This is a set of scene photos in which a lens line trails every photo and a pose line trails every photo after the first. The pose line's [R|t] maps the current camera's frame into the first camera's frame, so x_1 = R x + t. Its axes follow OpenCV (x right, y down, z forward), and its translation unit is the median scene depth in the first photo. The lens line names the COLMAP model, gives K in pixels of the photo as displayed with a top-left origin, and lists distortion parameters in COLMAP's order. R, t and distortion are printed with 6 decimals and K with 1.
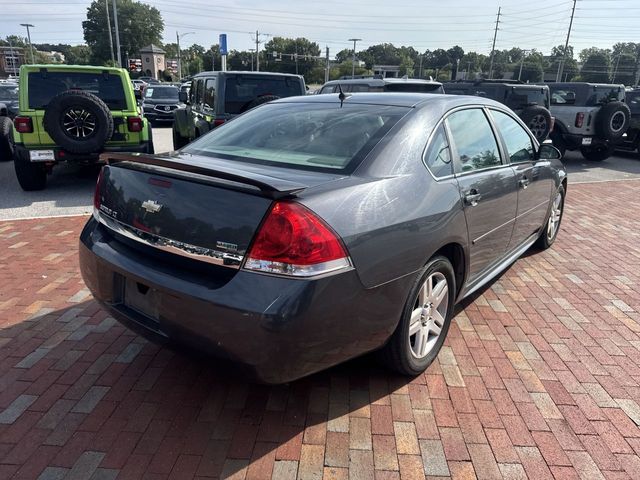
lens RADIAL K [[455.9, 0, 317.3], [0, 455.9, 229.5], [0, 0, 1]] dist [-0.000016, -0.001284]
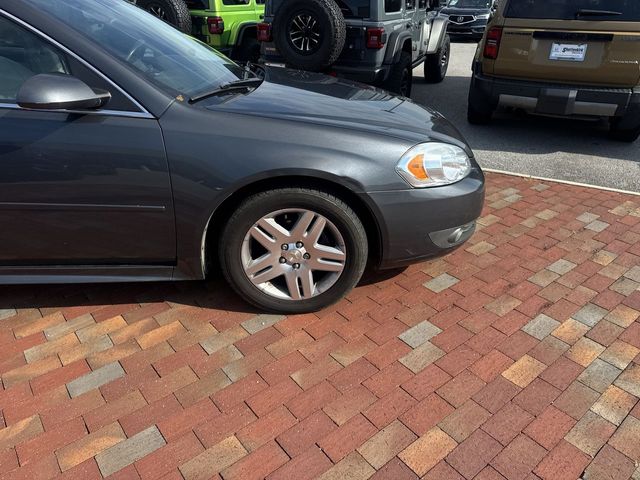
lens RADIAL K [[449.5, 0, 321.3], [0, 449.5, 243.1], [0, 0, 1]] dist [0.079082, -0.119487]
pose [[0.678964, 0.340196, -0.650595, 1.210515], [-0.213242, 0.939340, 0.268640, -0.242349], [0.702521, -0.043663, 0.710323, 1.043721]]
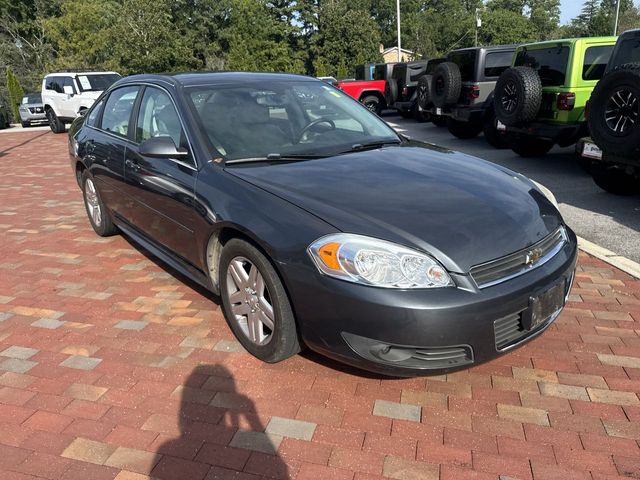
lens RADIAL K [[456.5, 0, 316.5], [0, 456.5, 240.4], [0, 0, 1]] dist [0.003908, -0.008225]
pose [[-0.200915, 0.315873, -0.927285, 1.405336], [-0.251319, 0.898285, 0.360448, -0.427212], [0.946822, 0.305463, -0.101094, 1.627401]]
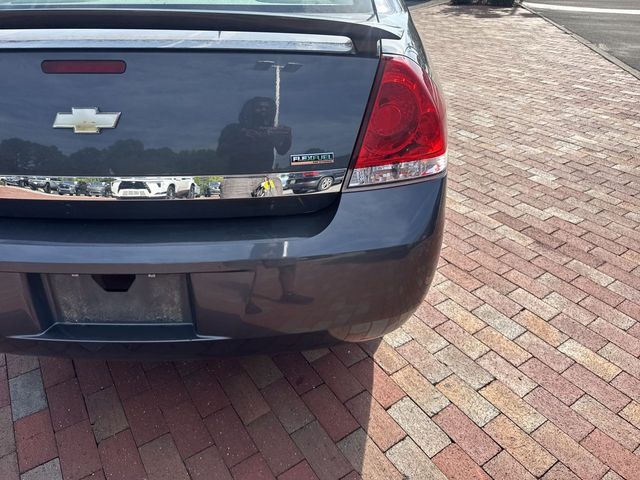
lens RADIAL K [[450.3, 0, 320.8], [0, 450.3, 245.0], [0, 0, 1]] dist [0.002660, -0.009448]
pose [[0.791204, -0.346928, 0.503624, -0.292040], [0.186577, 0.921192, 0.341459, -0.029267], [-0.582396, -0.176199, 0.793580, 0.302357]]
